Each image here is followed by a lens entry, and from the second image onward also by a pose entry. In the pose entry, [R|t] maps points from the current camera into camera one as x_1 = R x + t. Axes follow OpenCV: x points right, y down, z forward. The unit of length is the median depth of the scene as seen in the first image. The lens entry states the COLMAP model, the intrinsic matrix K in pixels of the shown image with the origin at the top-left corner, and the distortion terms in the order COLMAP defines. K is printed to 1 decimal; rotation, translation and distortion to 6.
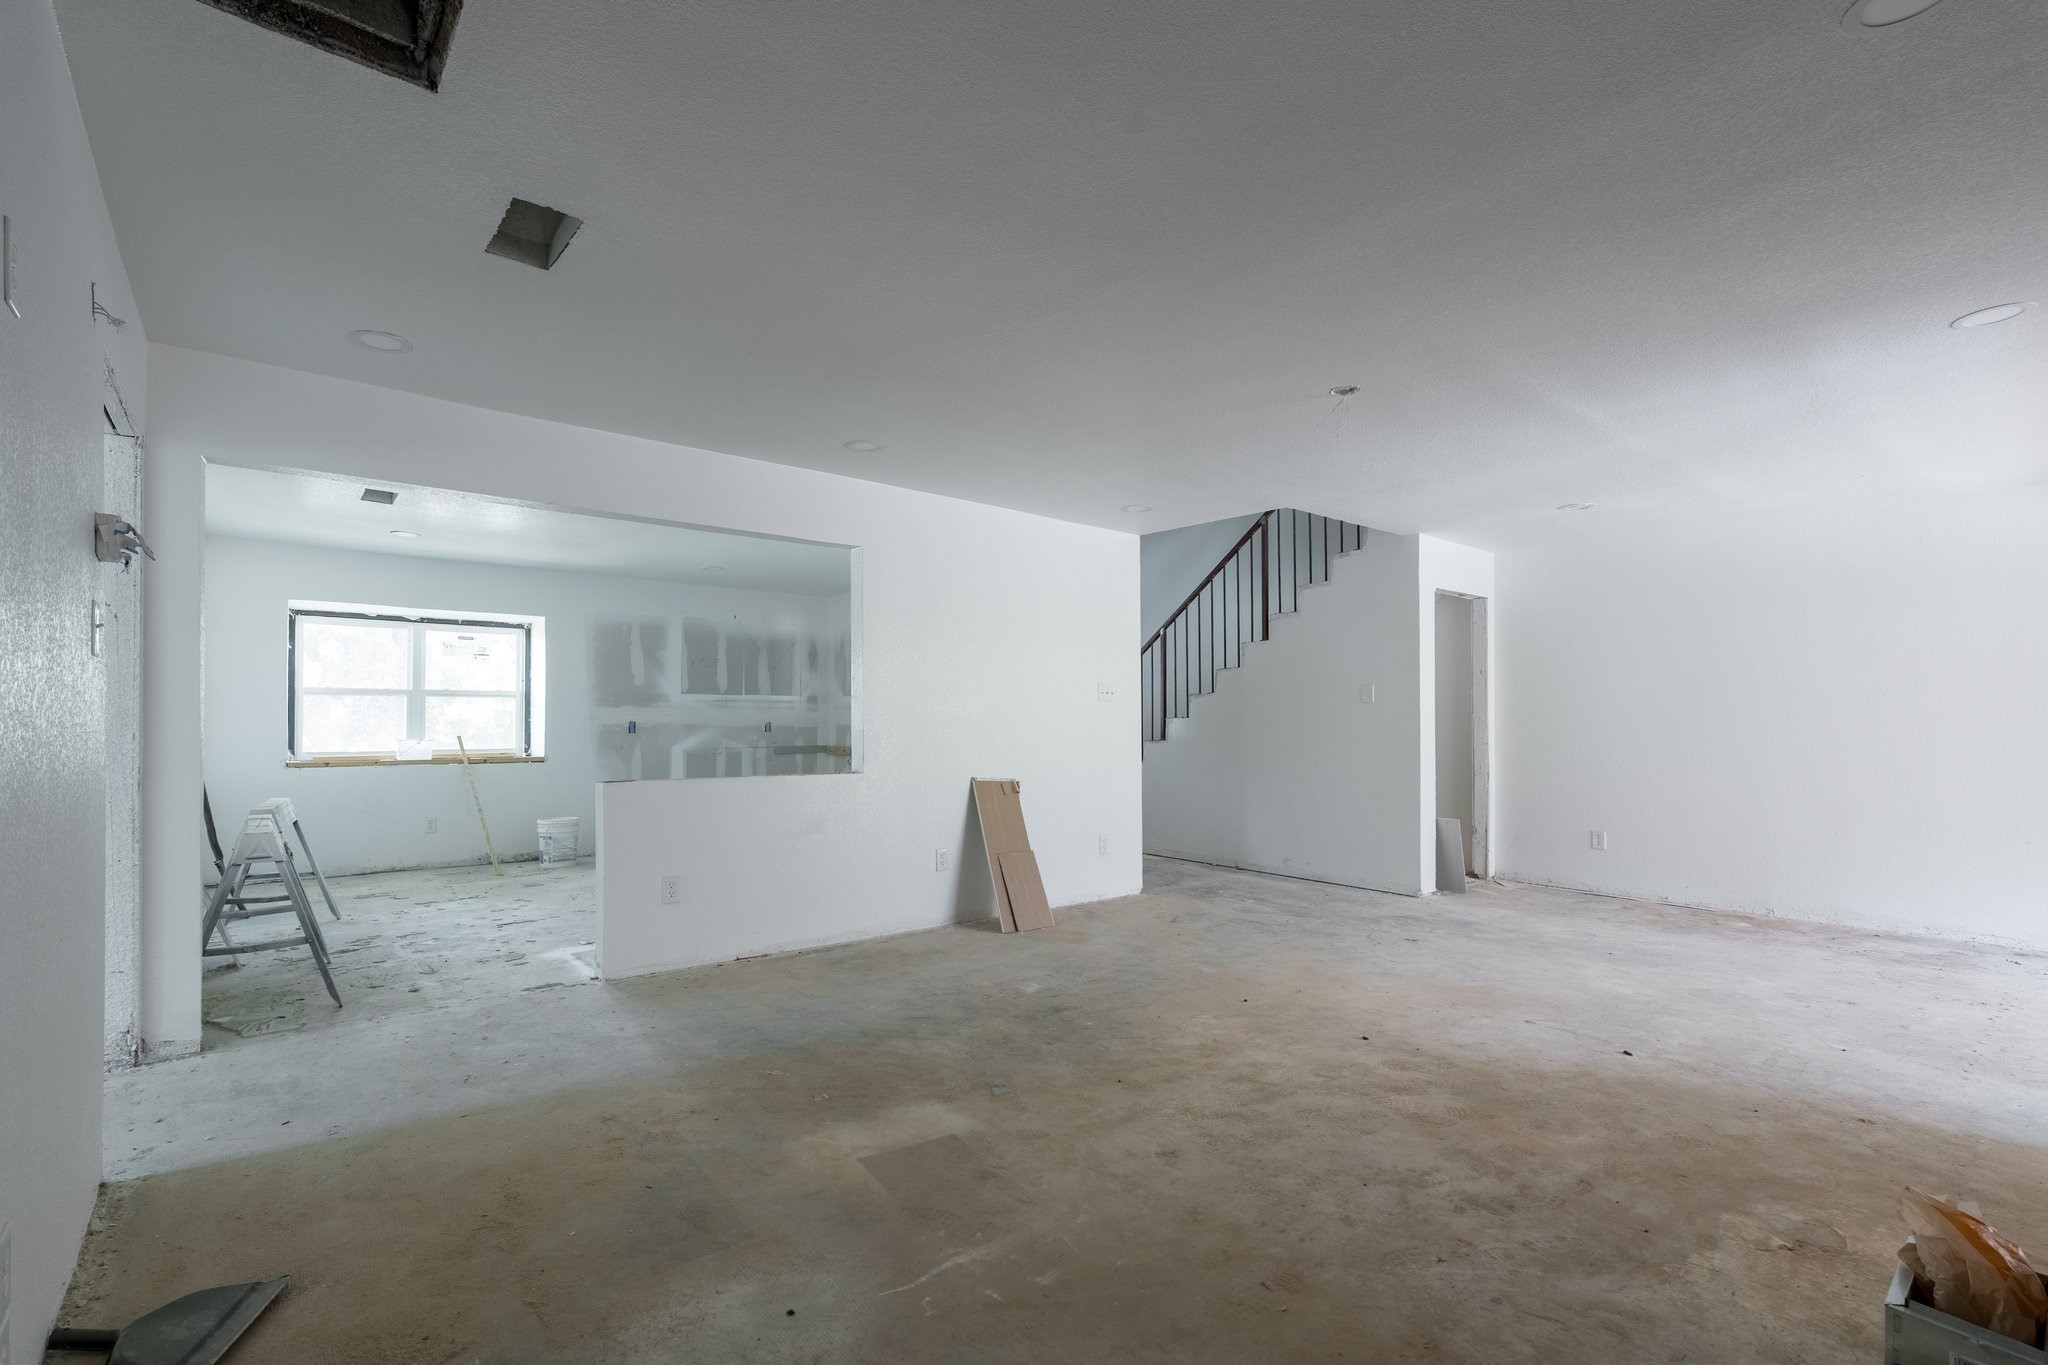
lens RADIAL K [[943.2, 0, 1021.5], [0, 943.2, 713.6], [0, 0, 1]] dist [-0.002410, -0.000064]
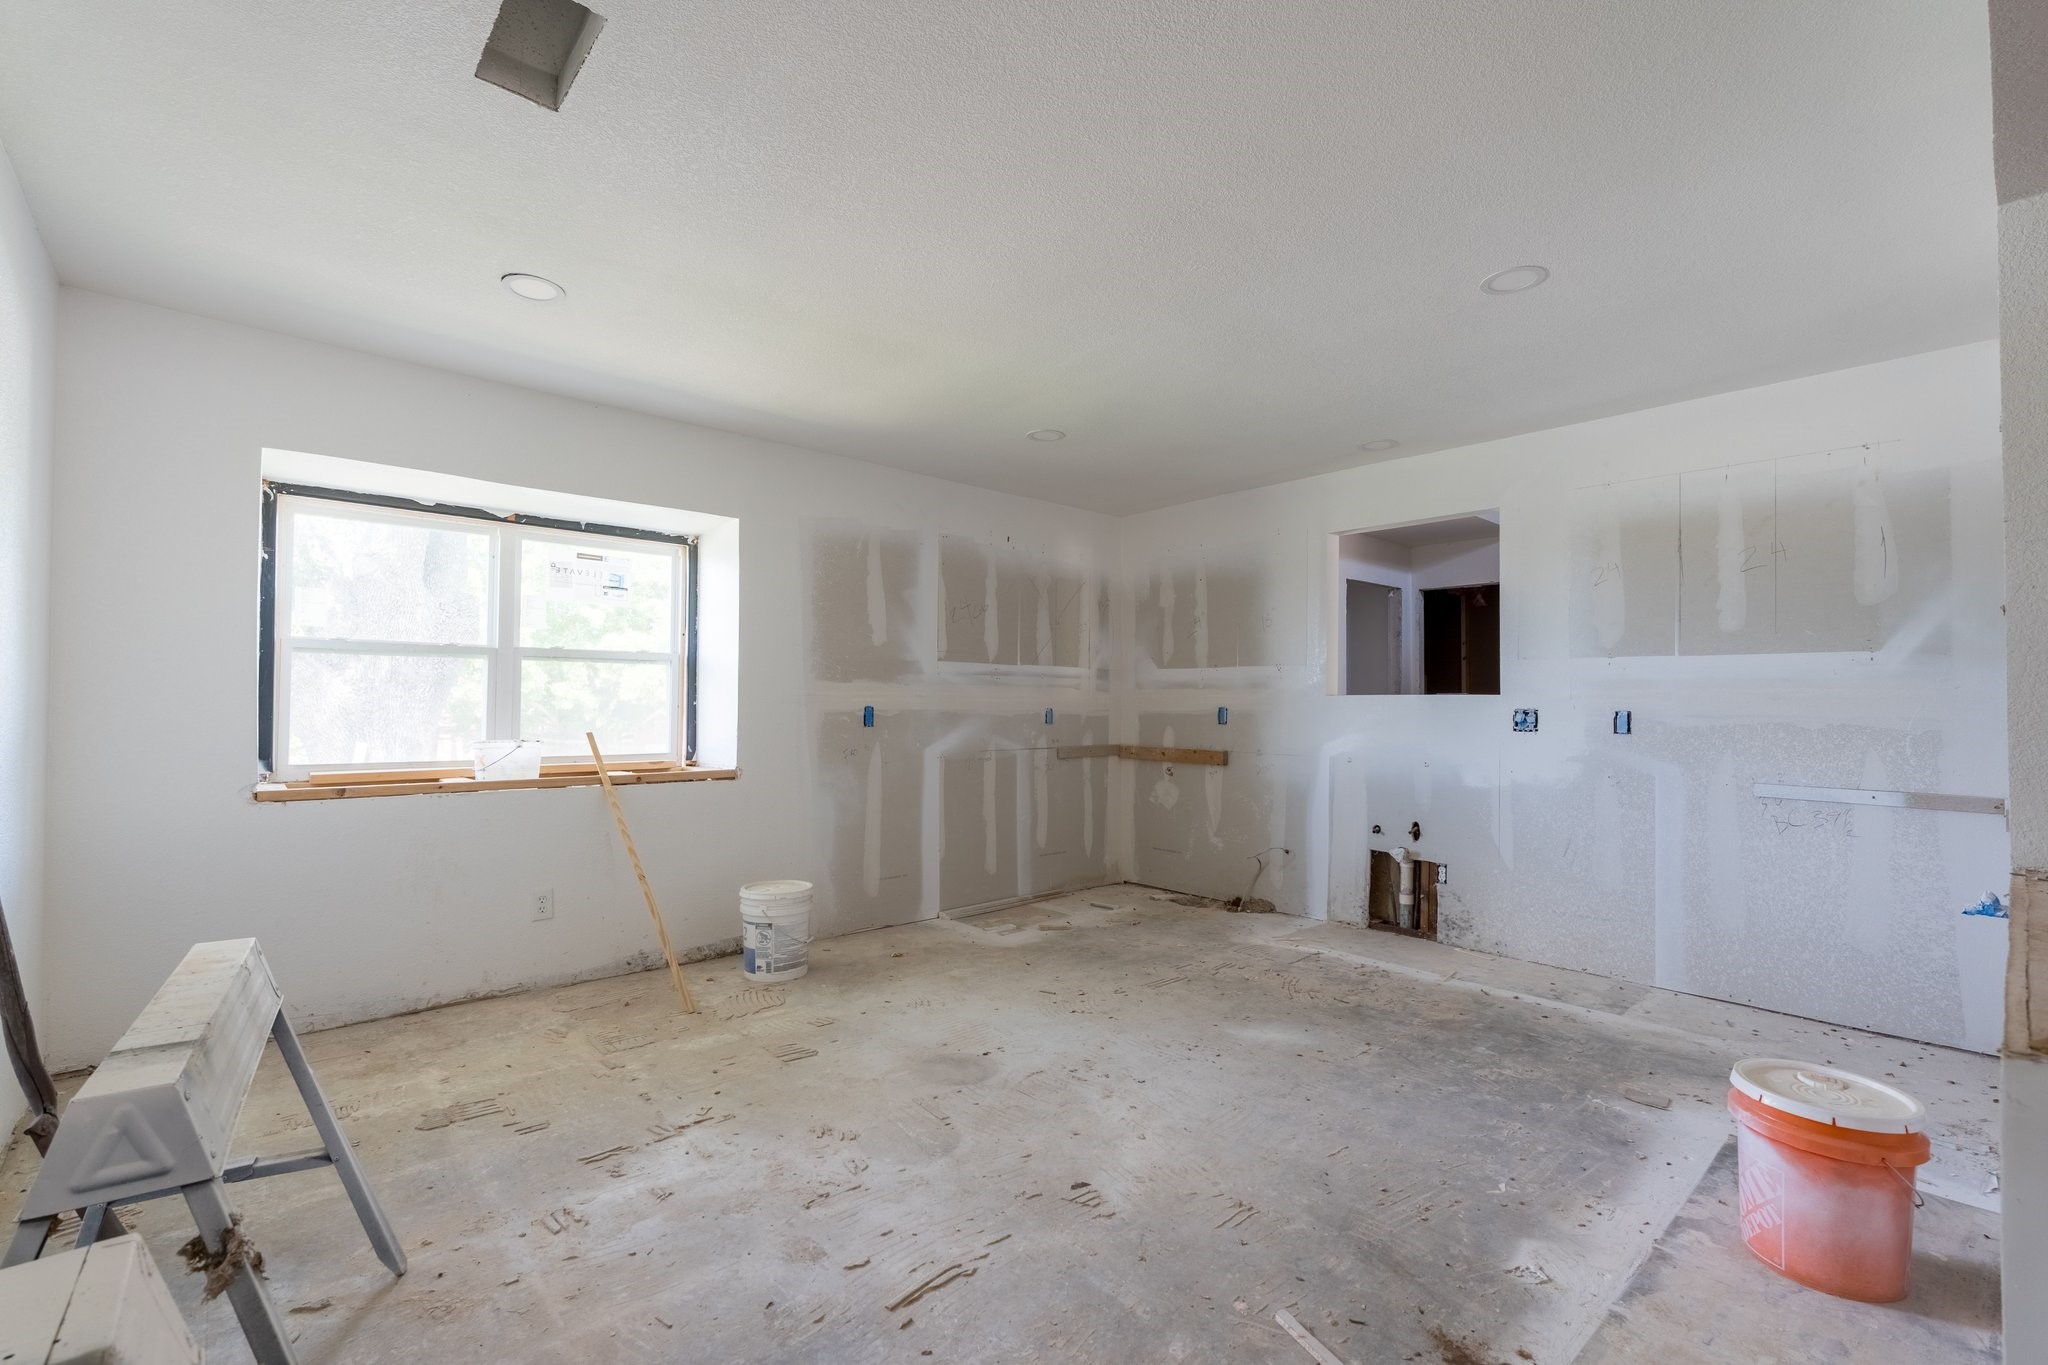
lens RADIAL K [[889.3, 0, 1019.7], [0, 889.3, 695.4], [0, 0, 1]] dist [-0.001893, -0.000142]
pose [[0.999075, 0.004173, 0.042806, -0.356243], [-0.003920, 0.999974, -0.006002, 0.004497], [-0.042830, 0.005829, 0.999065, 0.460847]]
